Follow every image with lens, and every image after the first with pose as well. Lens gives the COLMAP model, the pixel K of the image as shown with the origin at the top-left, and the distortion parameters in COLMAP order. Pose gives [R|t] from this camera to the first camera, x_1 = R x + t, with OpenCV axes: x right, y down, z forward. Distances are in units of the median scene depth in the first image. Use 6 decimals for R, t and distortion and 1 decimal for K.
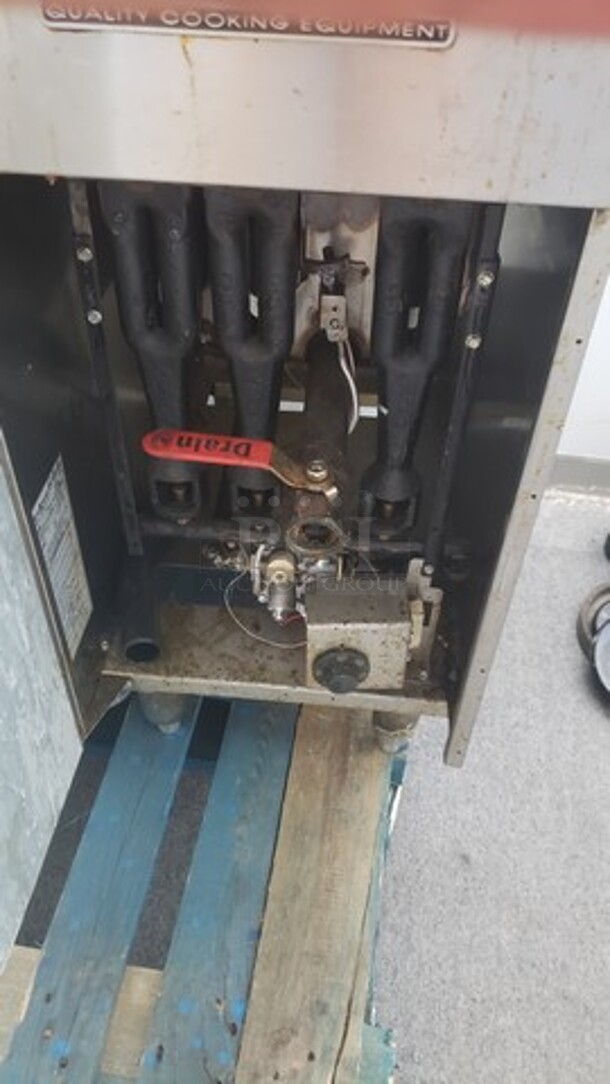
lens RADIAL K [[850.3, 0, 300.5], [0, 850.3, 544.7], [0, 0, 1]] dist [0.049692, -0.027200]
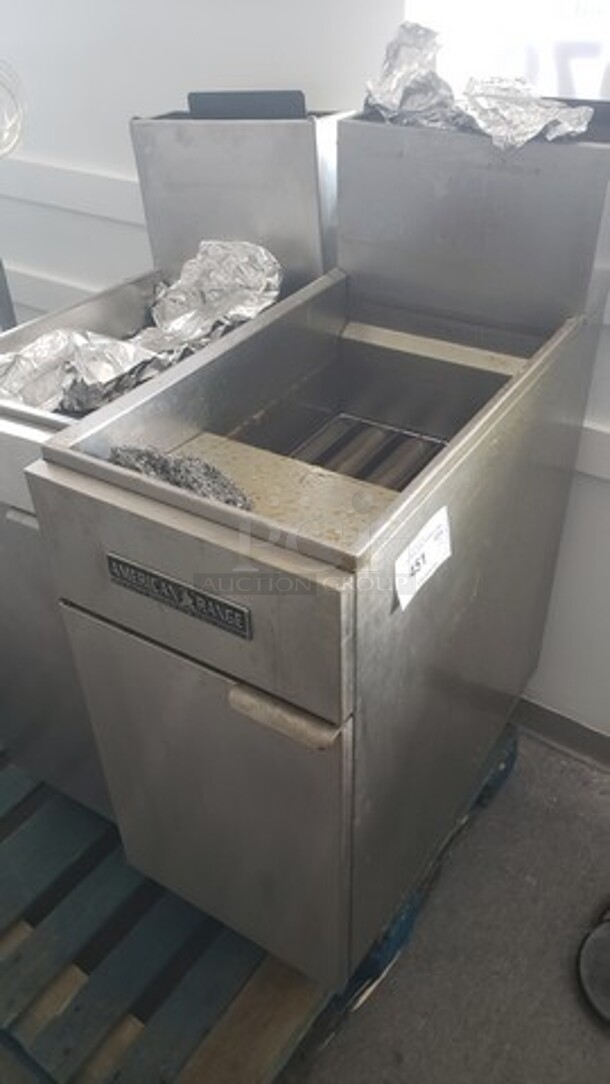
lens RADIAL K [[850.3, 0, 306.5], [0, 850.3, 539.8], [0, 0, 1]] dist [0.049692, -0.027200]
pose [[0.893300, 0.236685, -0.382092, 0.381209], [-0.283656, 0.956310, -0.070782, -0.245414], [0.348646, 0.171612, 0.921410, -0.371588]]
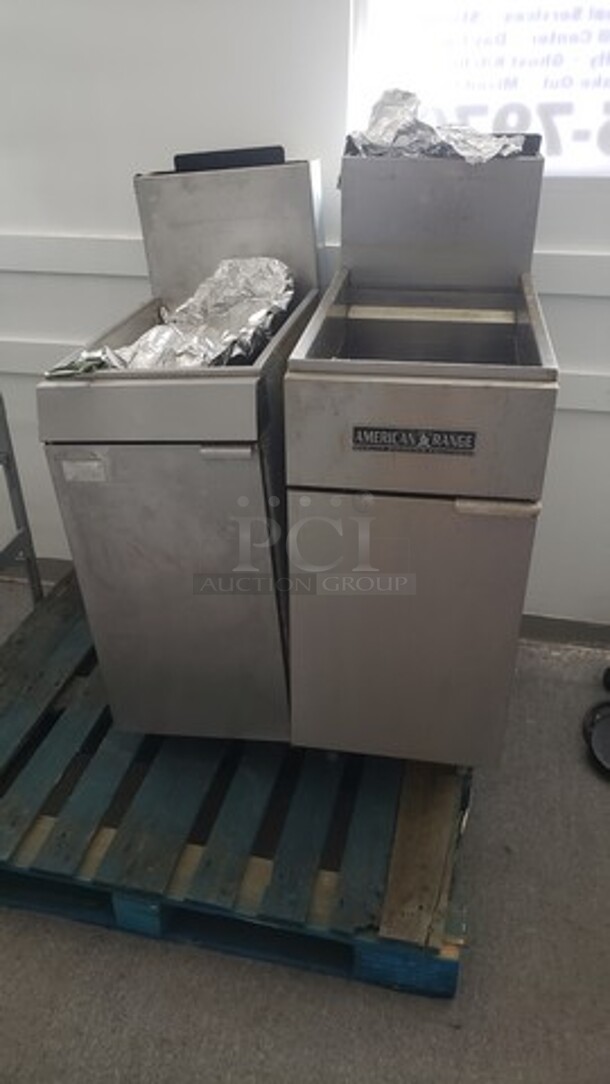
lens RADIAL K [[850.3, 0, 307.6], [0, 850.3, 545.0], [0, 0, 1]] dist [0.049692, -0.027200]
pose [[0.997342, 0.010569, -0.072087, -0.080516], [-0.027572, 0.970591, -0.239151, 0.202983], [0.067440, 0.240503, 0.968303, -0.769519]]
